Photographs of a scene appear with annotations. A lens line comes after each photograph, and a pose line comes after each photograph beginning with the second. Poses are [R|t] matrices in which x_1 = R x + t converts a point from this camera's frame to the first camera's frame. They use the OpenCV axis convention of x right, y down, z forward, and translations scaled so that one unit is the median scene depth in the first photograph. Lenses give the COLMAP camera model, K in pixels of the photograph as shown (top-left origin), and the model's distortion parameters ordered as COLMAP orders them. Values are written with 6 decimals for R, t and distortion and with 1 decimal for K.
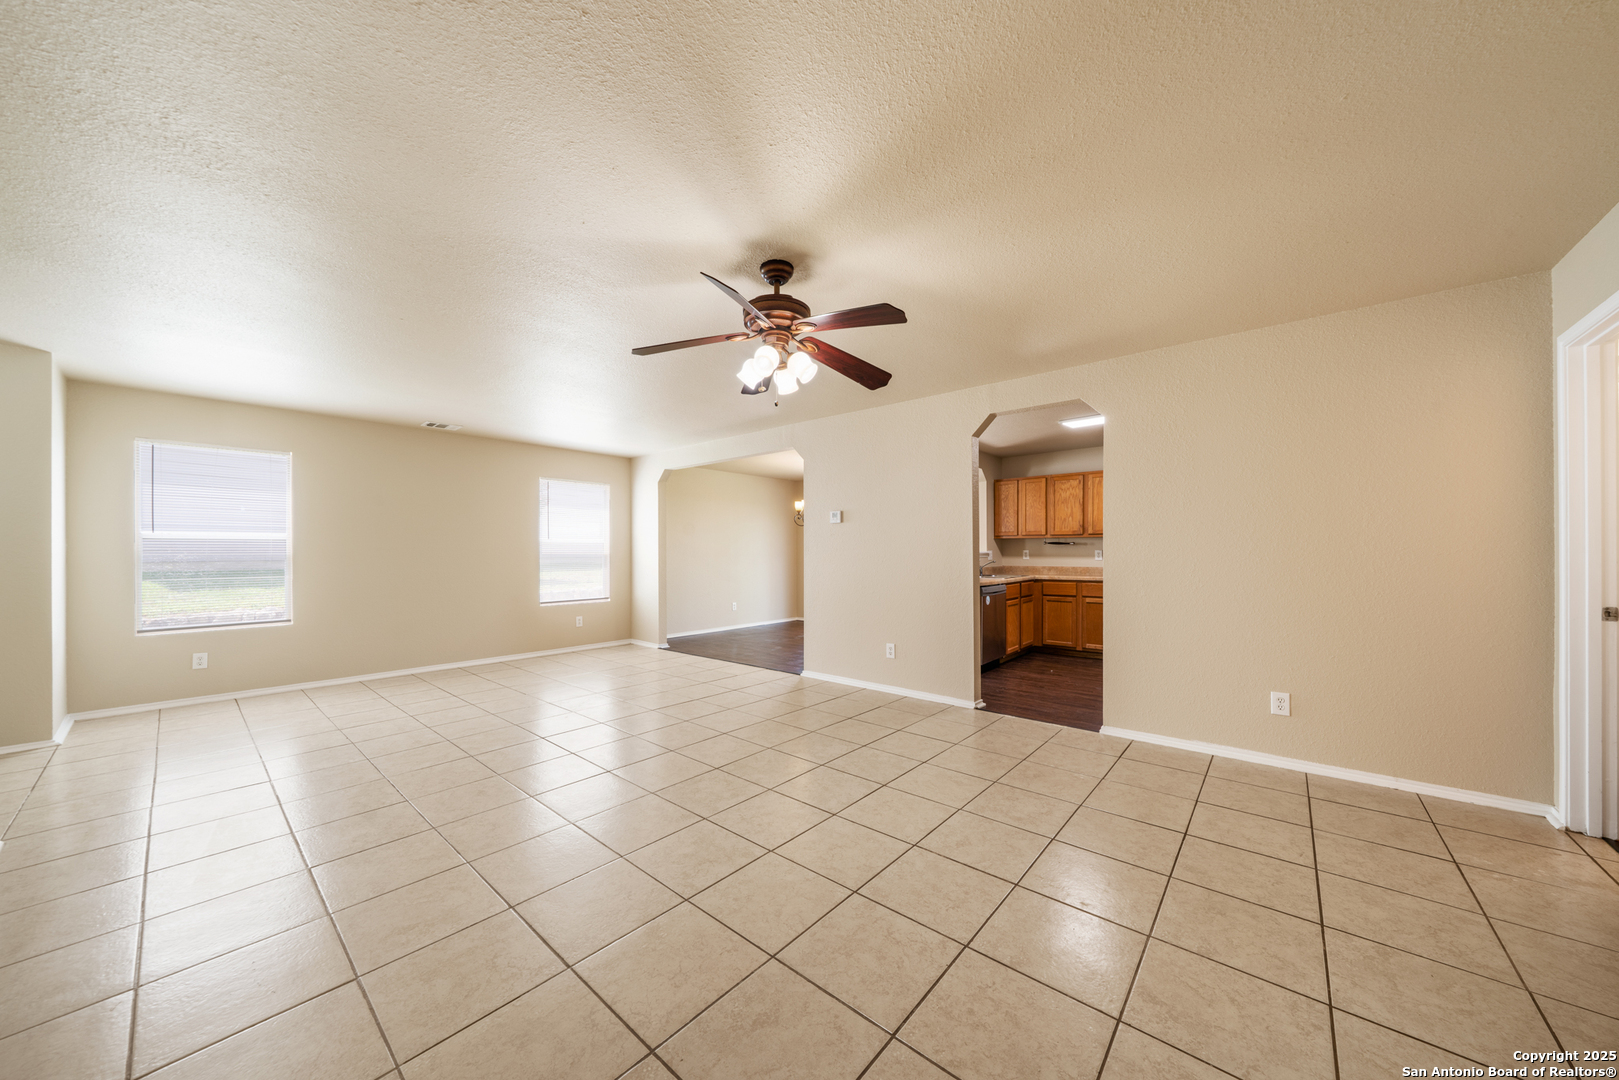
lens RADIAL K [[552.7, 0, 817.9], [0, 552.7, 548.9], [0, 0, 1]] dist [-0.002376, -0.000086]
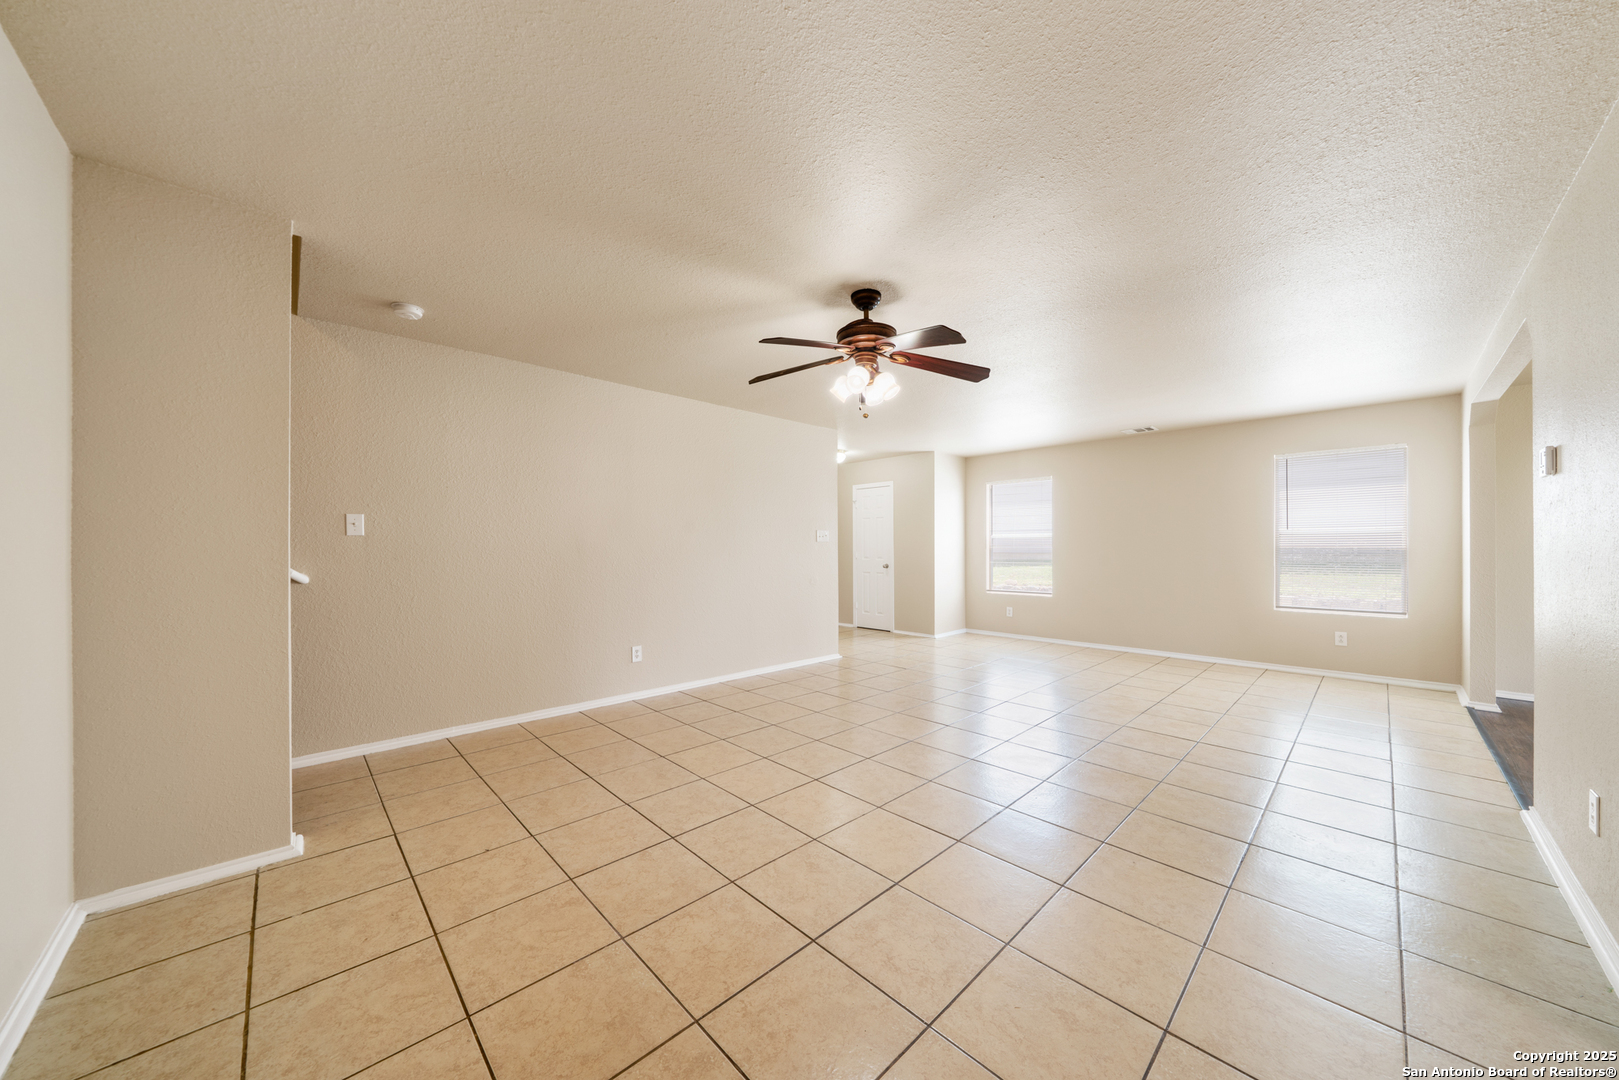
lens RADIAL K [[552.7, 0, 795.8], [0, 552.7, 543.2], [0, 0, 1]] dist [-0.002376, -0.000086]
pose [[-0.115024, -0.005385, -0.993348, 0.622650], [0.007213, 0.999954, -0.006256, 0.003196], [0.993337, -0.007885, -0.114980, 0.574505]]
